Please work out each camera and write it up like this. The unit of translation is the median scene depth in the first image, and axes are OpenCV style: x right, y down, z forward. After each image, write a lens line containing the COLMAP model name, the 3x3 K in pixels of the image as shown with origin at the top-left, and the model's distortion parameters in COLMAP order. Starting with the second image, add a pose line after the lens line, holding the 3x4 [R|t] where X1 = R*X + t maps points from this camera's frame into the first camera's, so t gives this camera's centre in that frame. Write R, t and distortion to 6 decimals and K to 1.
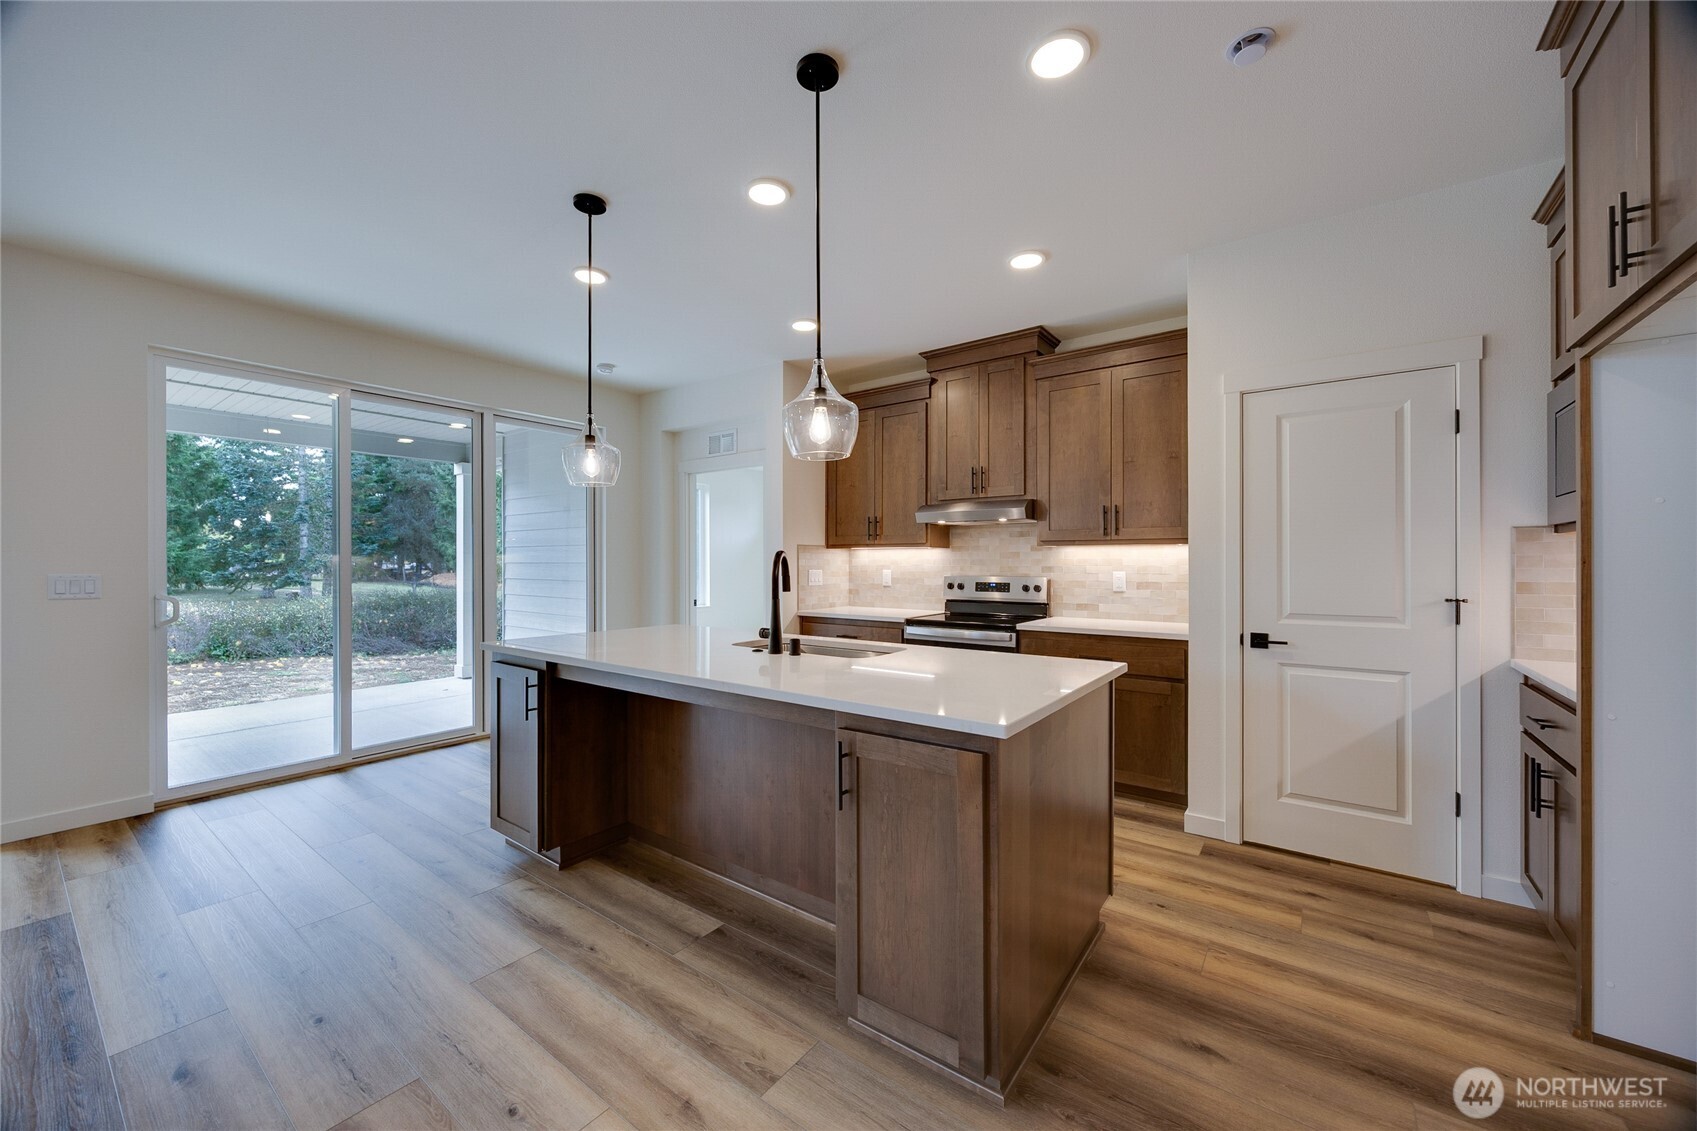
lens RADIAL K [[641.4, 0, 843.4], [0, 641.4, 563.1], [0, 0, 1]] dist [-0.002923, 0.000360]
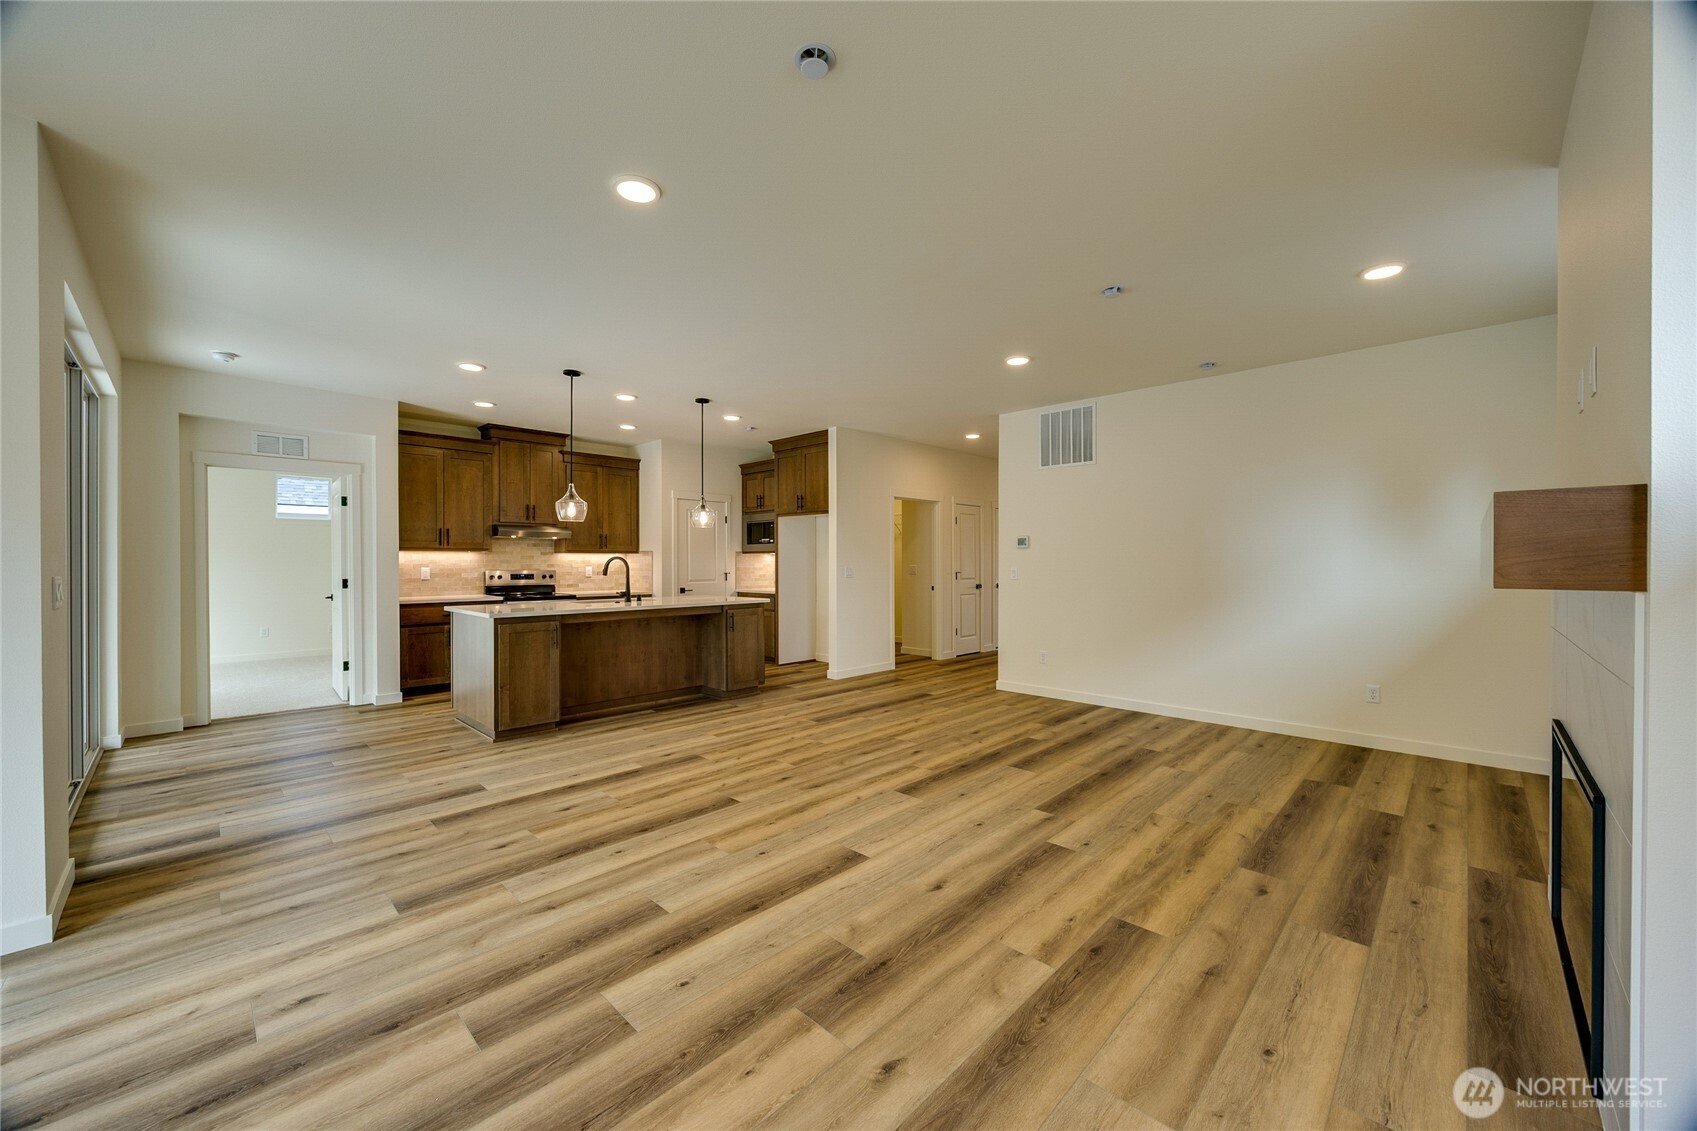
lens RADIAL K [[641.4, 0, 842.5], [0, 641.4, 564.9], [0, 0, 1]] dist [-0.002923, 0.000360]
pose [[0.133591, -0.004243, 0.991028, -1.938059], [0.001086, 0.999991, 0.004135, 0.001270], [-0.991036, 0.000524, 0.133594, -0.040651]]
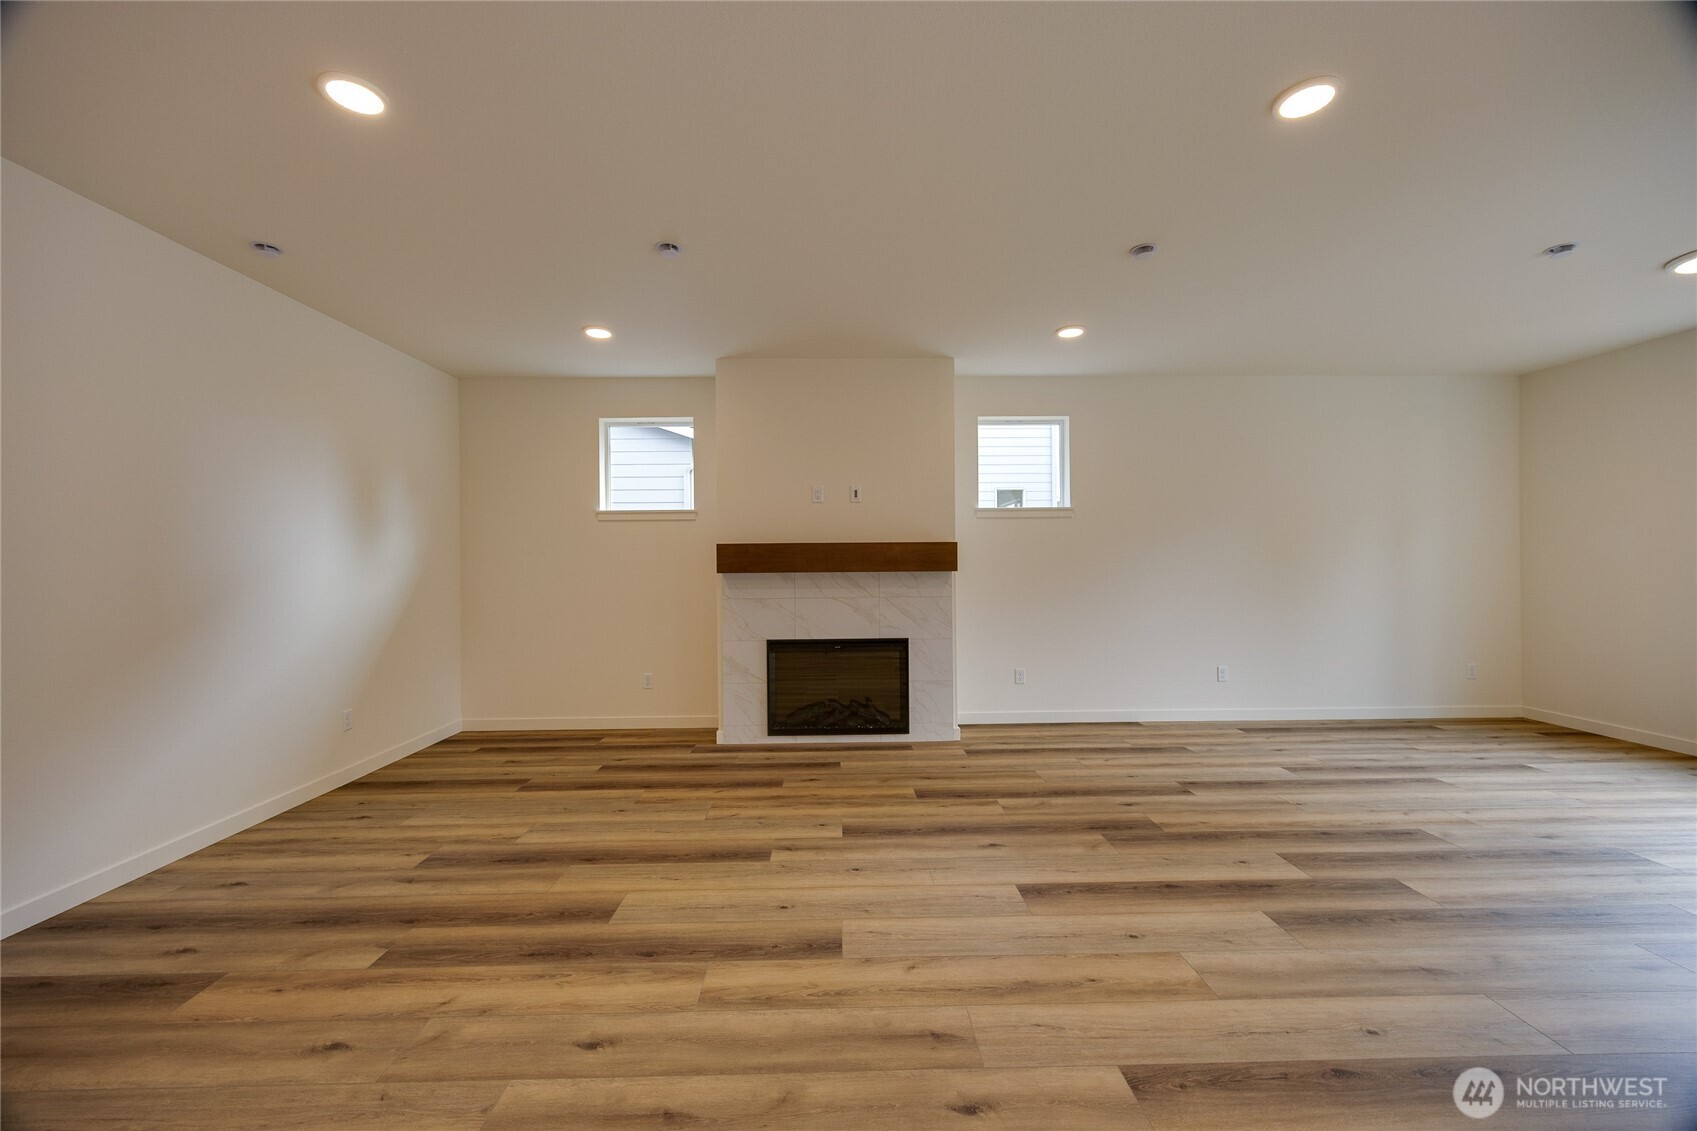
lens RADIAL K [[641.4, 0, 843.9], [0, 641.4, 564.7], [0, 0, 1]] dist [-0.002923, 0.000360]
pose [[-0.791842, 0.008841, -0.610662, -0.293642], [0.009009, 0.999956, 0.002795, -0.001540], [0.610660, -0.003288, -0.791886, 0.590121]]
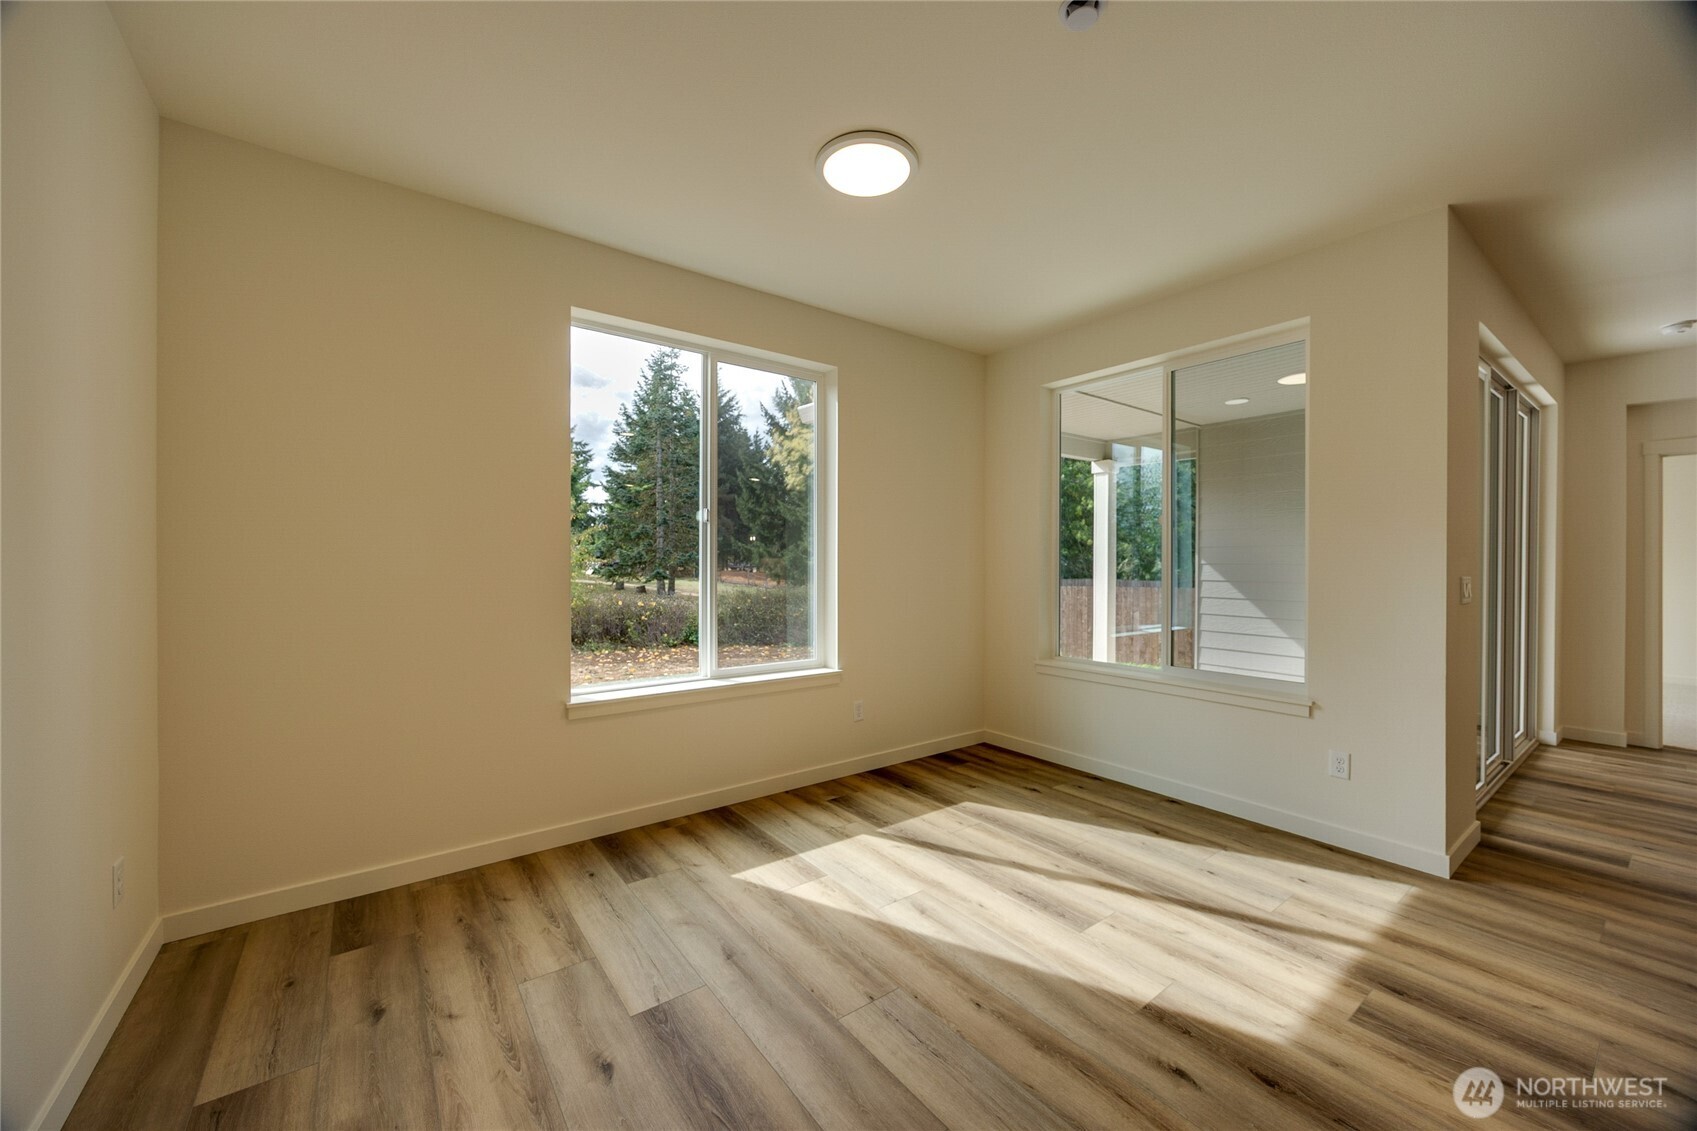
lens RADIAL K [[641.4, 0, 841.7], [0, 641.4, 563.9], [0, 0, 1]] dist [-0.002923, 0.000360]
pose [[0.957967, 0.006068, -0.286815, -1.890608], [-0.005307, 0.999980, 0.003430, 0.000530], [0.286831, -0.001763, 0.957980, -0.132444]]
